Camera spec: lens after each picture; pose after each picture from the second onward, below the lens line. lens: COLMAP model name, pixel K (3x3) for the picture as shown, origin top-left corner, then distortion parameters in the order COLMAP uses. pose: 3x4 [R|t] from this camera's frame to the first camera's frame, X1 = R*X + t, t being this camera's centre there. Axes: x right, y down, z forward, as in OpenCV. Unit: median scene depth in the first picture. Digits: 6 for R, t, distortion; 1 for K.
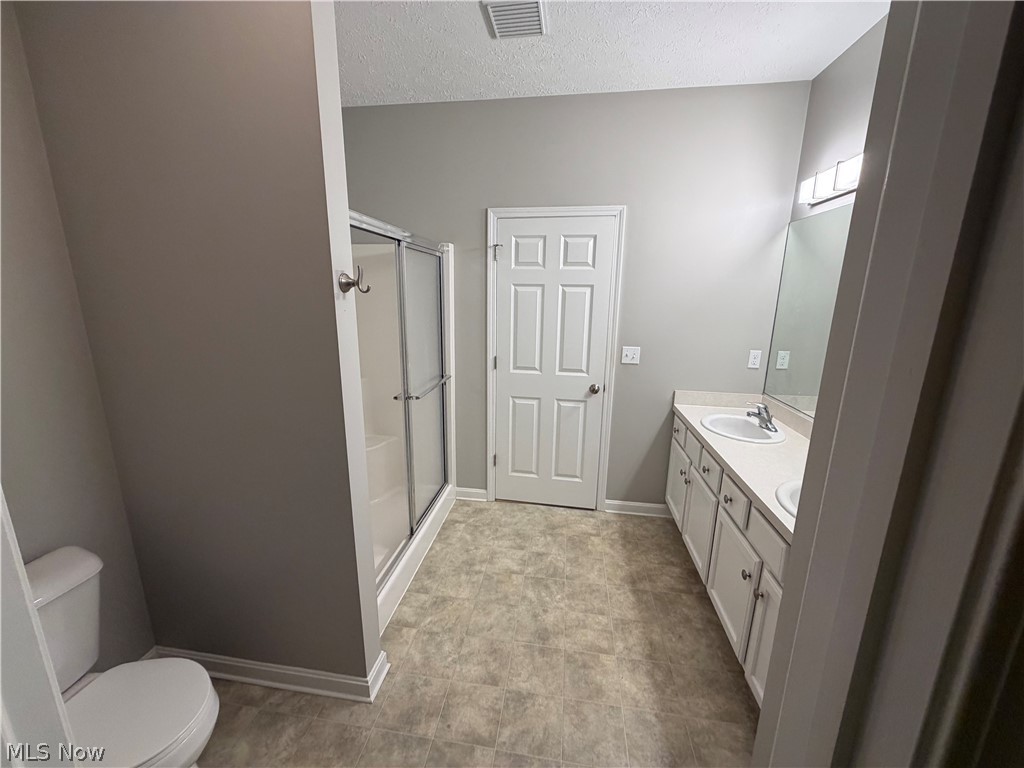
lens RADIAL K [[409.5, 0, 508.8], [0, 409.5, 385.8], [0, 0, 1]] dist [0.004126, 0.000078]
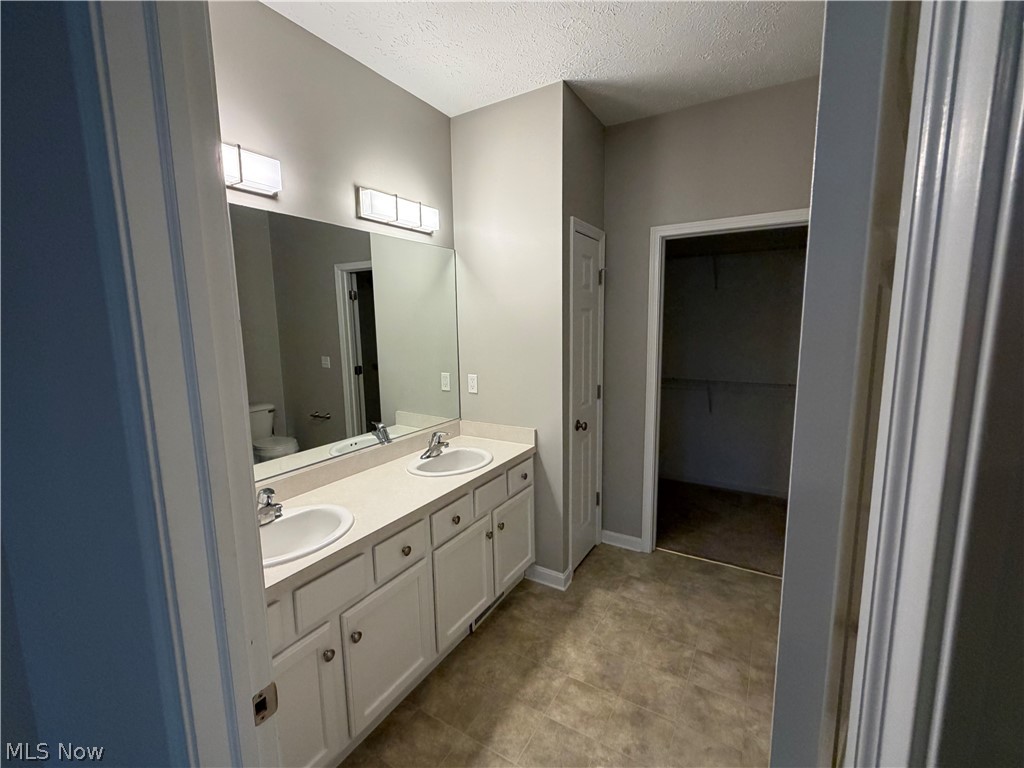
lens RADIAL K [[444.3, 0, 512.1], [0, 444.3, 383.8], [0, 0, 1]] dist [0.000726, 0.000130]
pose [[-0.925478, -0.050359, 0.375439, 0.016817], [0.087924, 0.935497, 0.342220, -0.379359], [-0.368456, 0.349727, -0.861354, 1.709858]]
